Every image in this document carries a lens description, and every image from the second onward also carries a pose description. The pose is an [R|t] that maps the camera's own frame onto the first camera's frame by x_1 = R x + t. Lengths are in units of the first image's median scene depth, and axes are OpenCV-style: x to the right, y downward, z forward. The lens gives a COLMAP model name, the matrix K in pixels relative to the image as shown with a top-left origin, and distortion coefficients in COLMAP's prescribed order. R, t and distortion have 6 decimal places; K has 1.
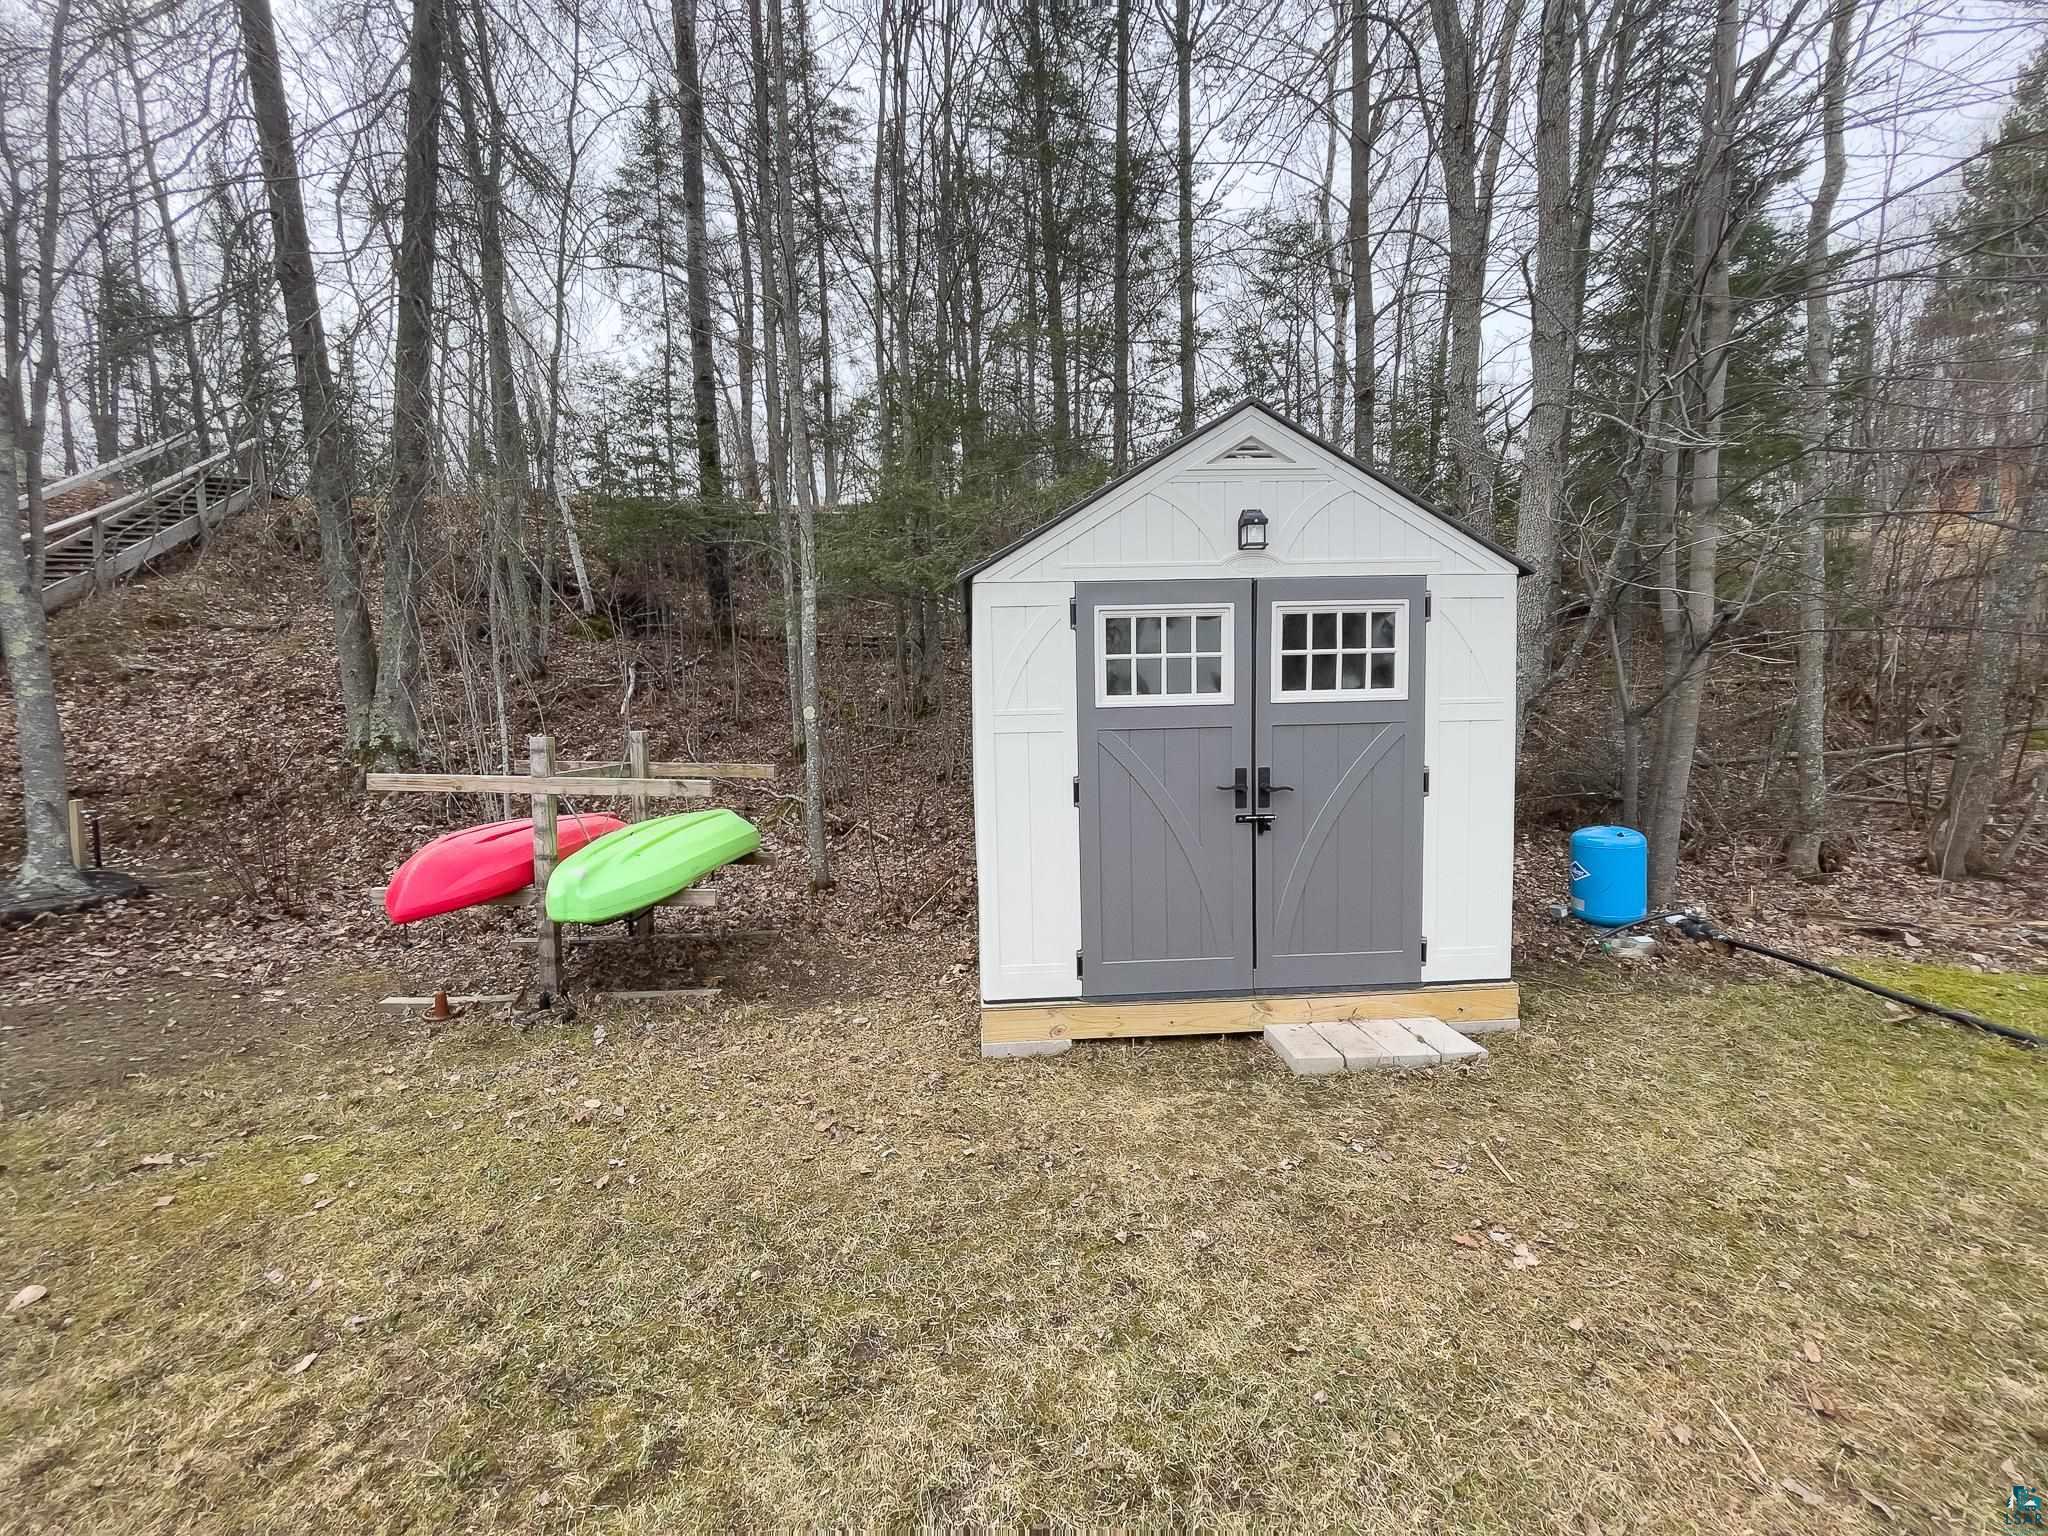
lens RADIAL K [[825.7, 0, 1023.3], [0, 825.7, 771.3], [0, 0, 1]] dist [-0.012767, 0.002362]
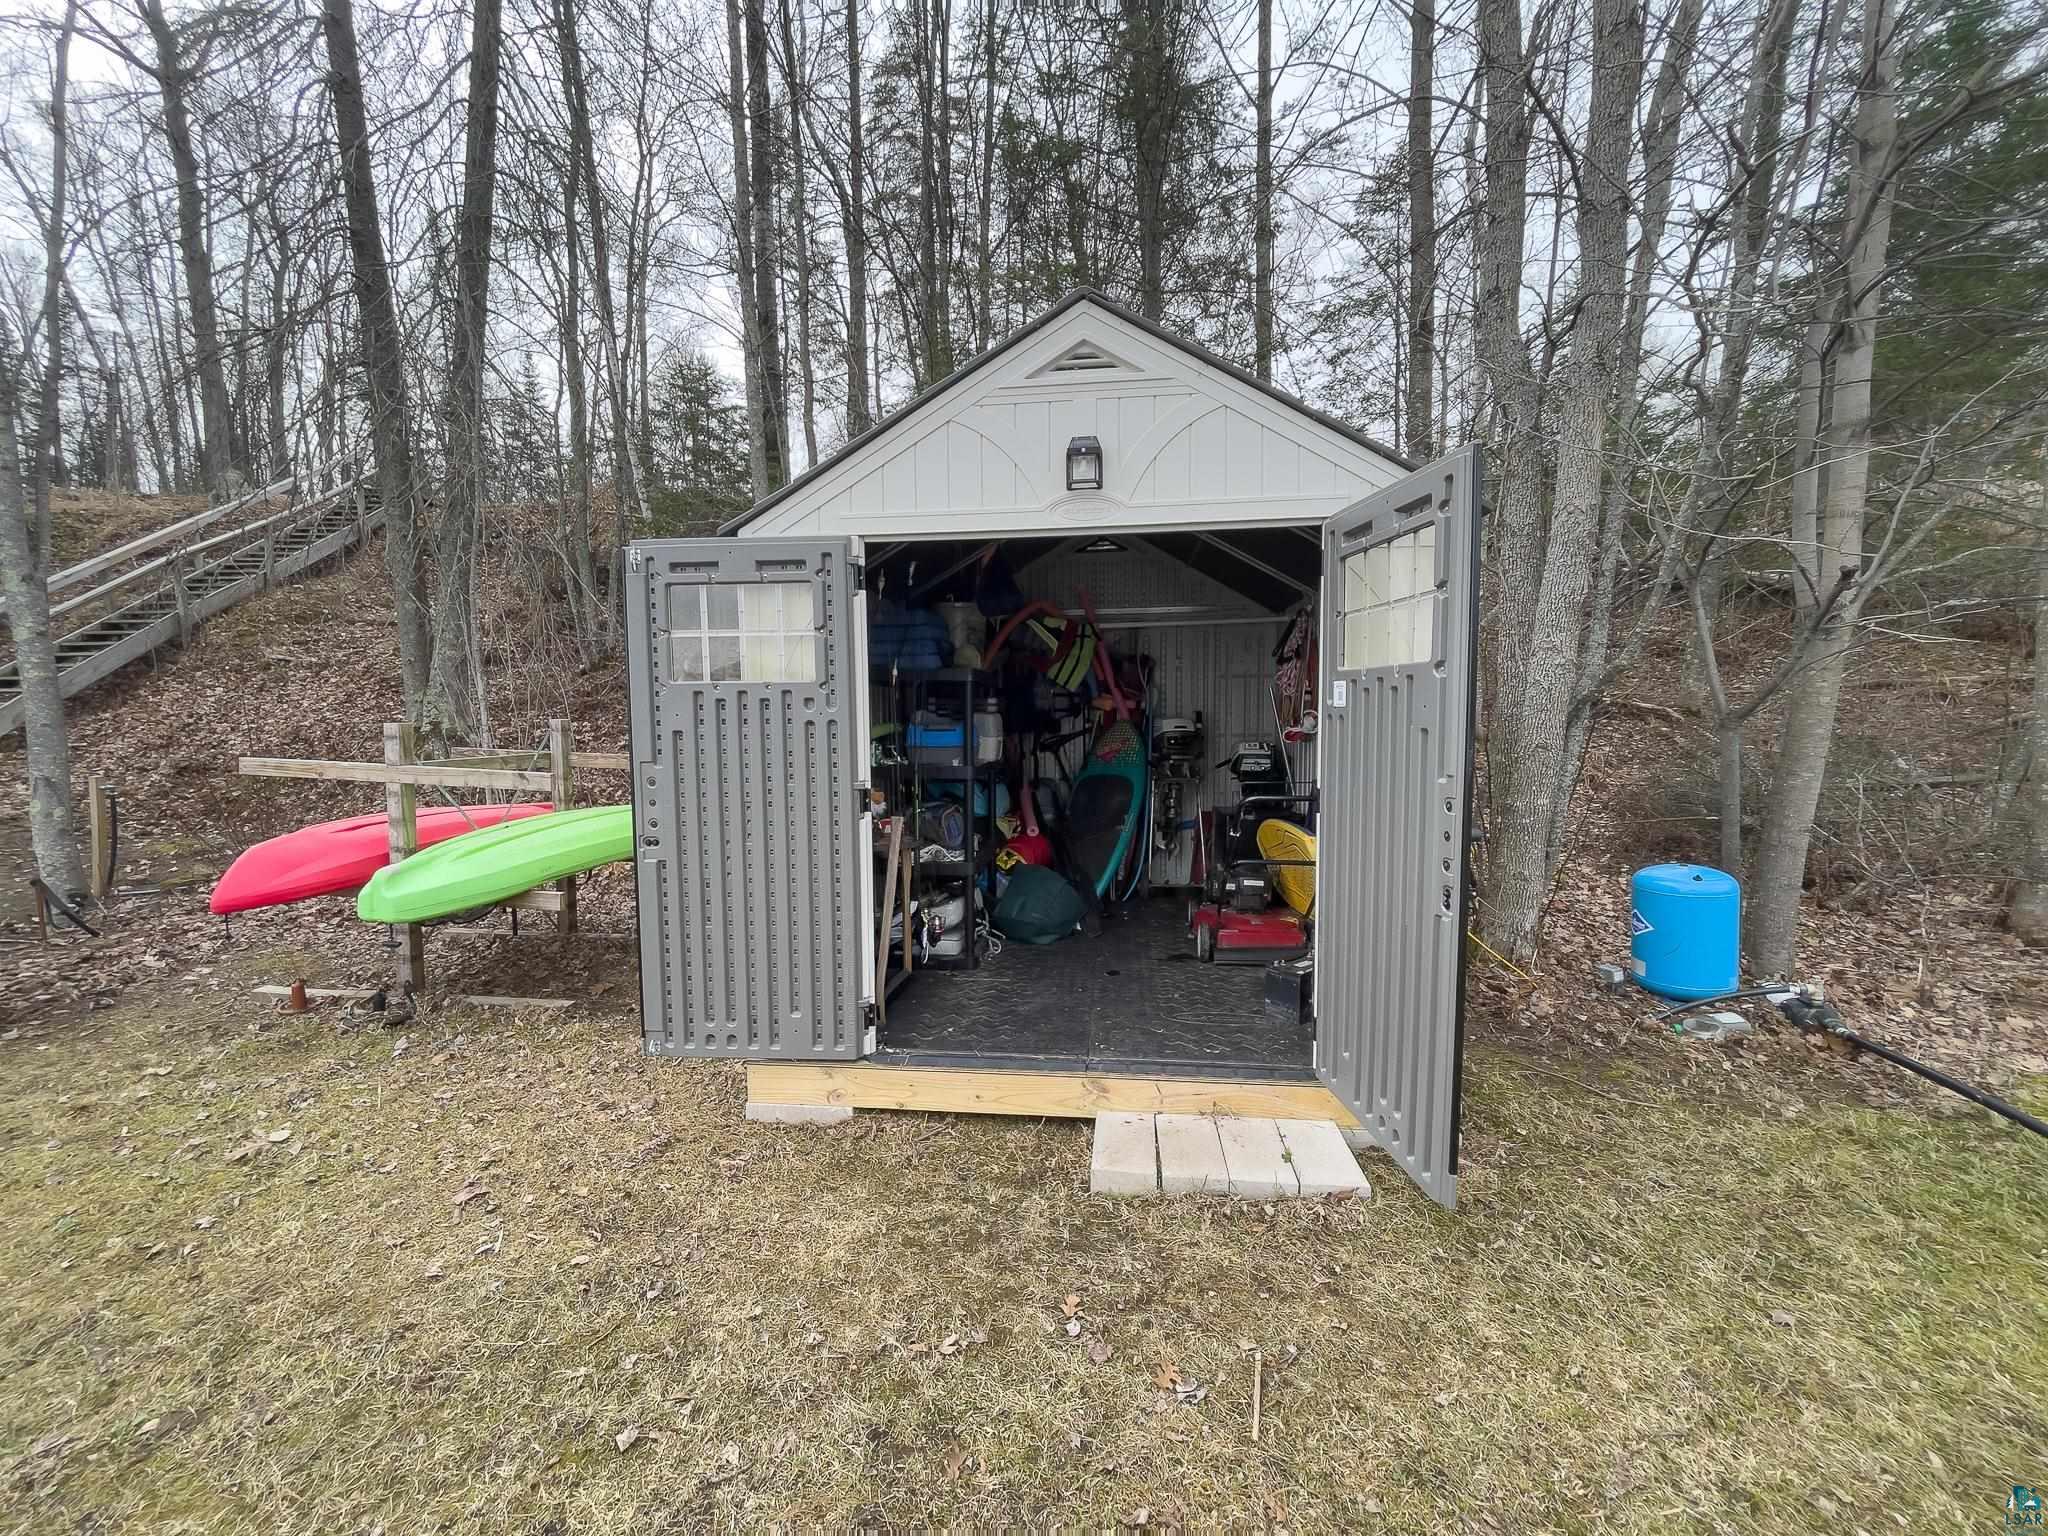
lens RADIAL K [[825.7, 0, 1025.7], [0, 825.7, 769.1], [0, 0, 1]] dist [-0.012767, 0.002362]
pose [[0.984212, 0.024013, -0.175355, 0.296281], [-0.023607, 0.999712, 0.004405, -0.010213], [0.175410, -0.000196, 0.984495, 0.194924]]
